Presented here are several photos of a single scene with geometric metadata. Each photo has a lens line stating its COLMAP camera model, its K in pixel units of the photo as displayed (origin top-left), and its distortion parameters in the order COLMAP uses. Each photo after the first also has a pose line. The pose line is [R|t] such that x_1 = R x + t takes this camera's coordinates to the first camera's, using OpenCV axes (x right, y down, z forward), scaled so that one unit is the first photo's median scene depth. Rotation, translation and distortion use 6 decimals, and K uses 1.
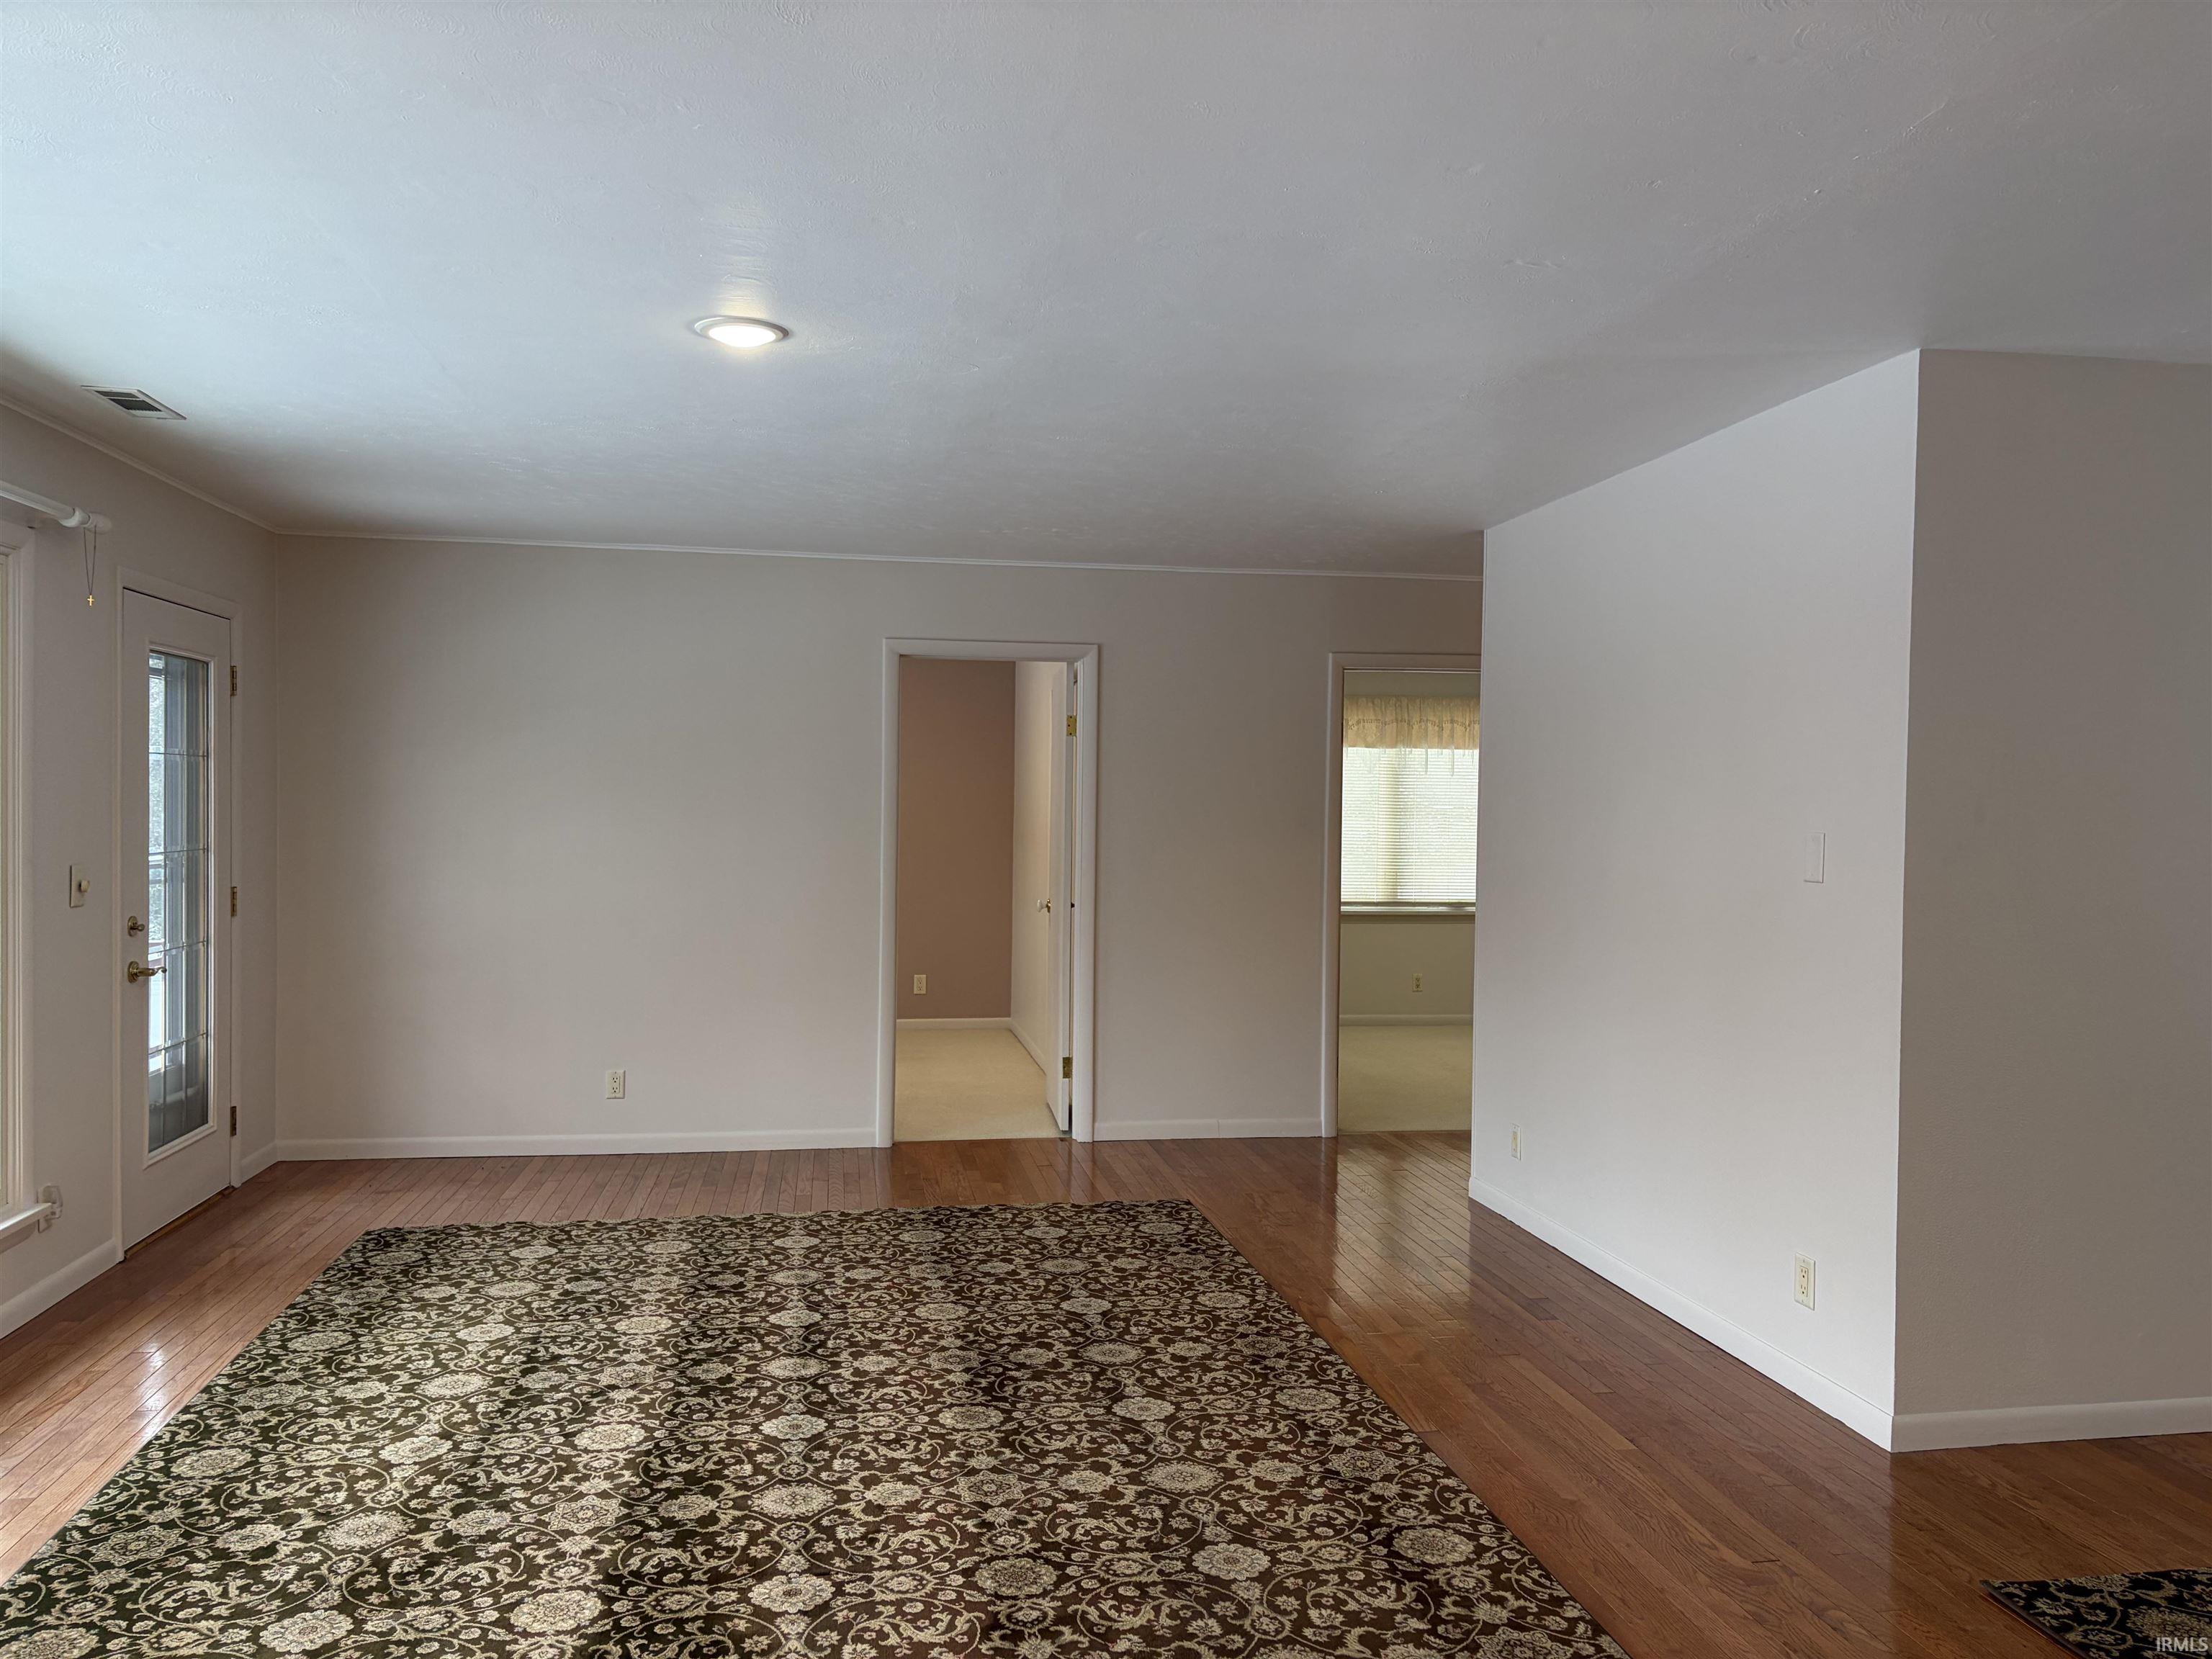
lens RADIAL K [[1641.3, 0, 1115.3], [0, 1641.3, 825.3], [0, 0, 1]] dist [0.064675, -0.013579]
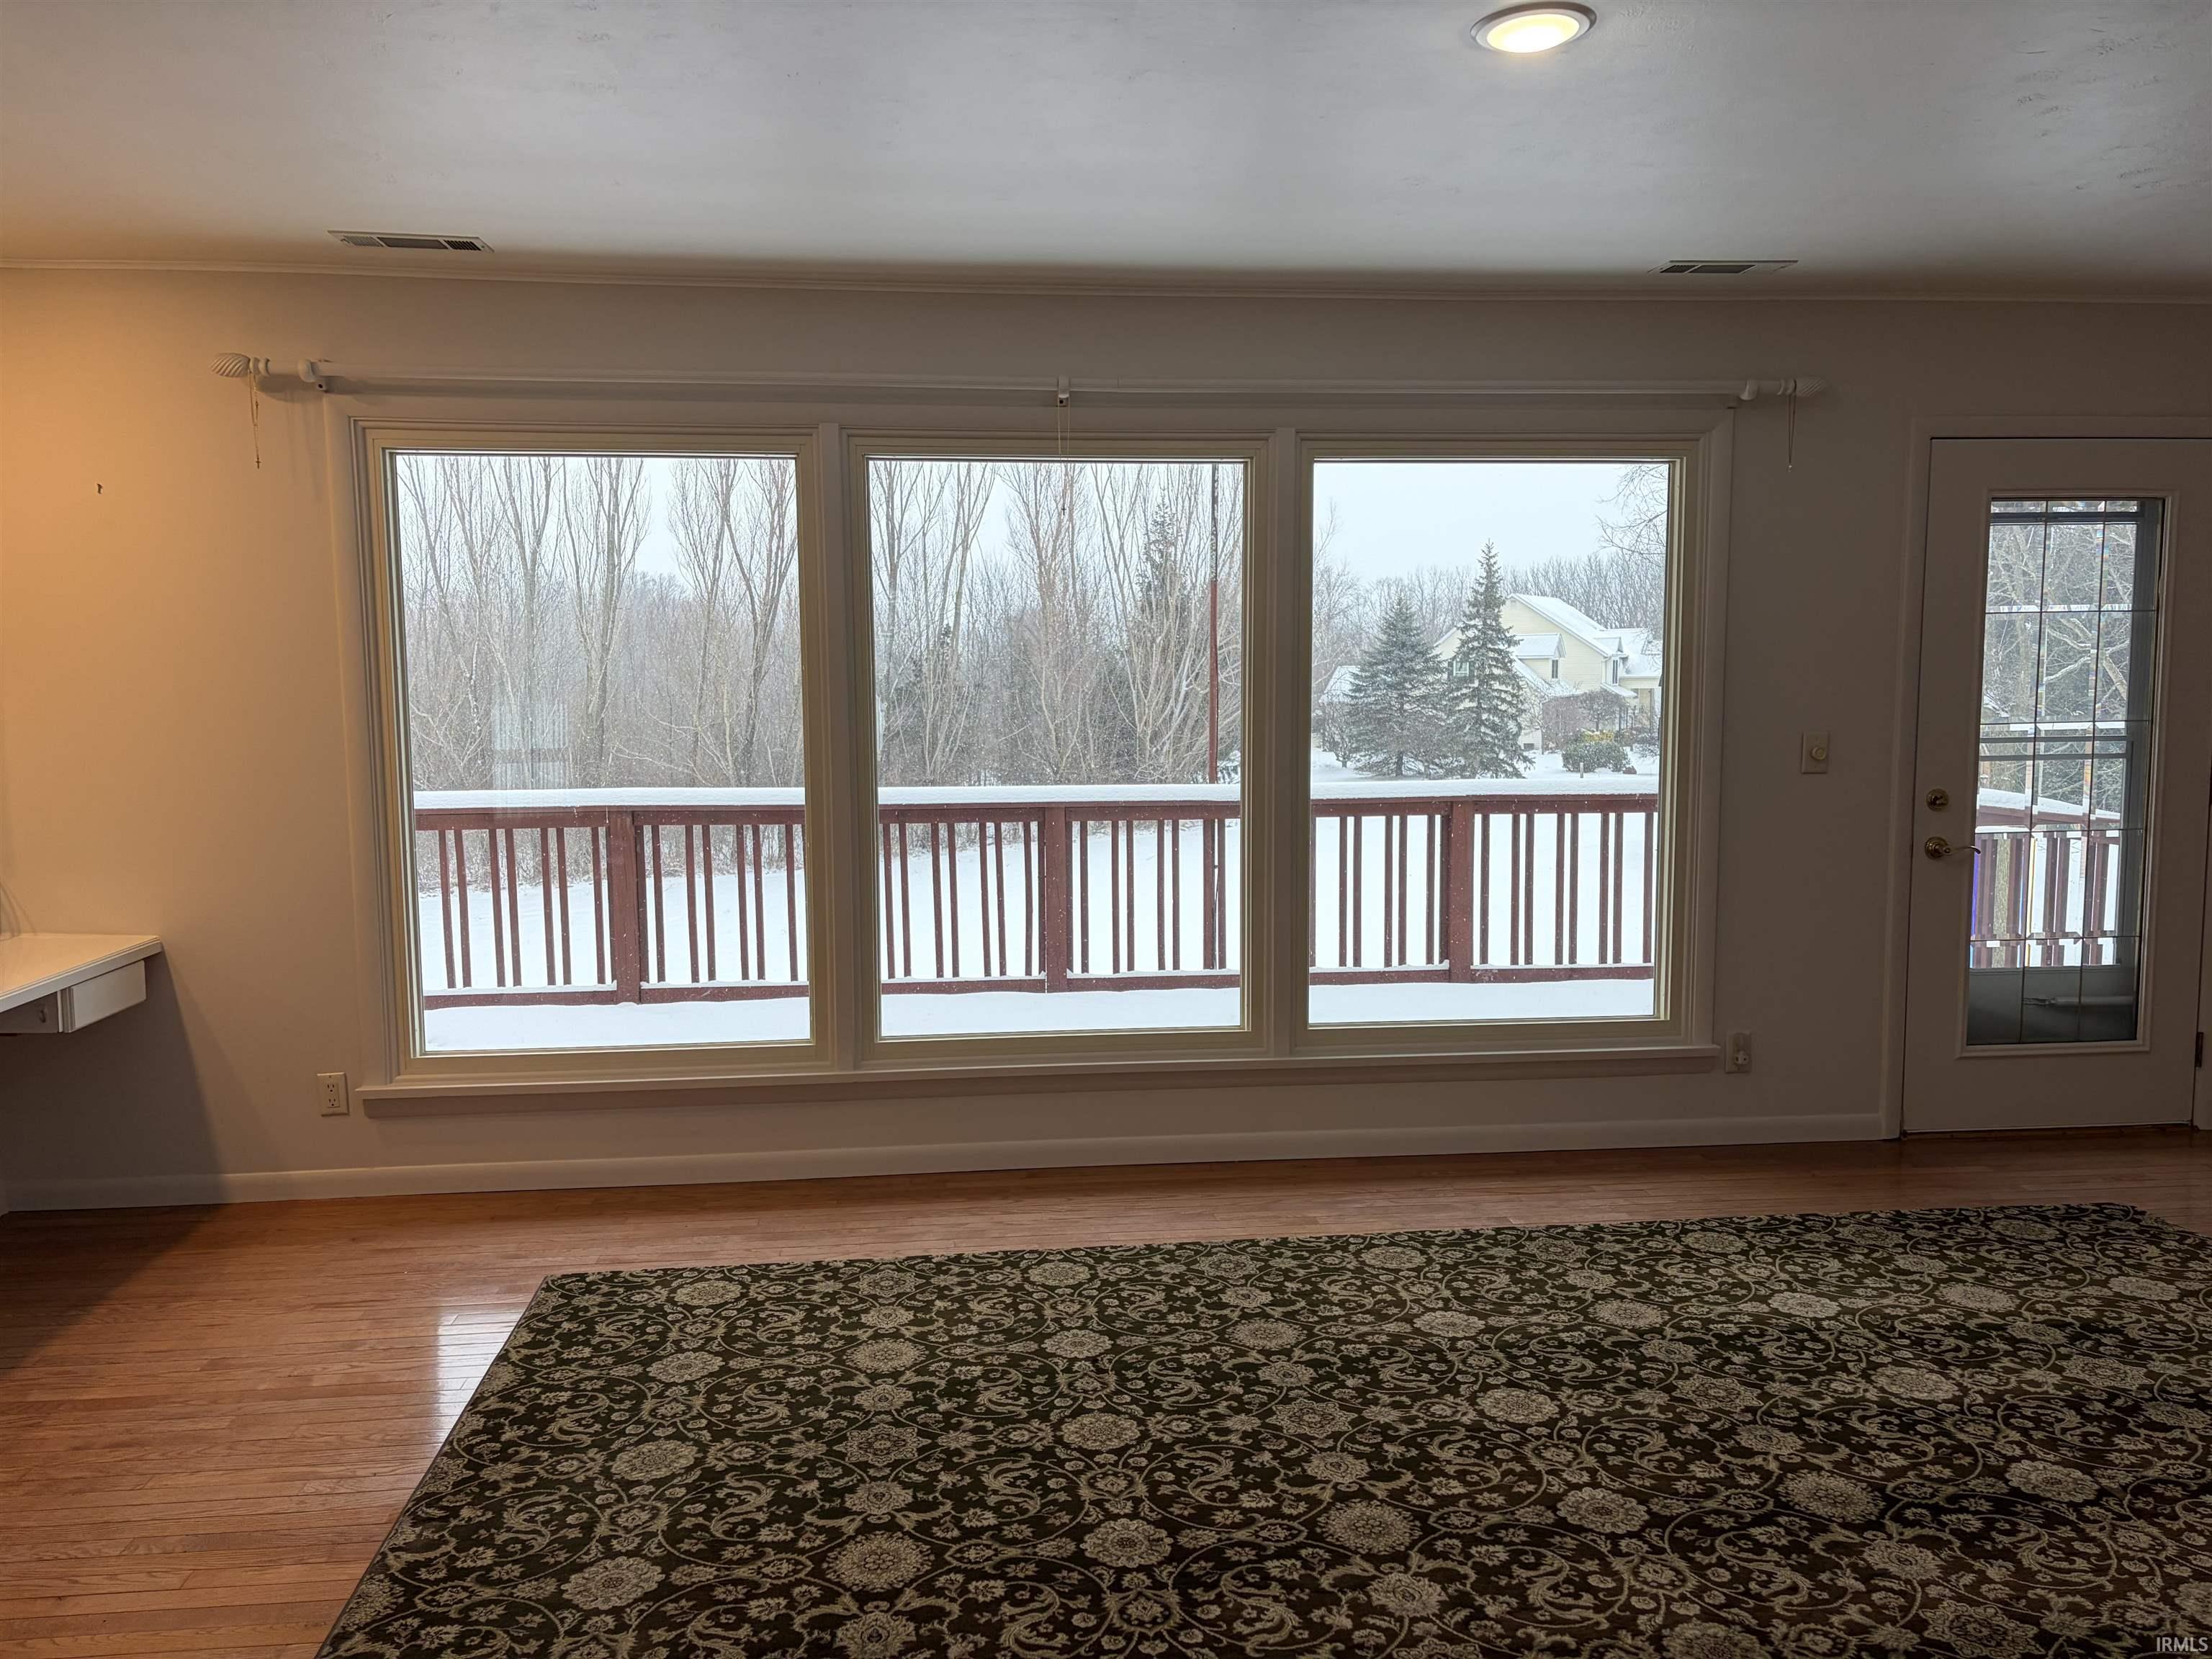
lens RADIAL K [[1641.3, 0, 1117.4], [0, 1641.3, 833.3], [0, 0, 1]] dist [0.064675, -0.013579]
pose [[-0.038521, 0.086832, -0.995478, 0.490920], [-0.001079, 0.996213, 0.086938, -0.007175], [0.999257, 0.004423, -0.038282, 0.736978]]
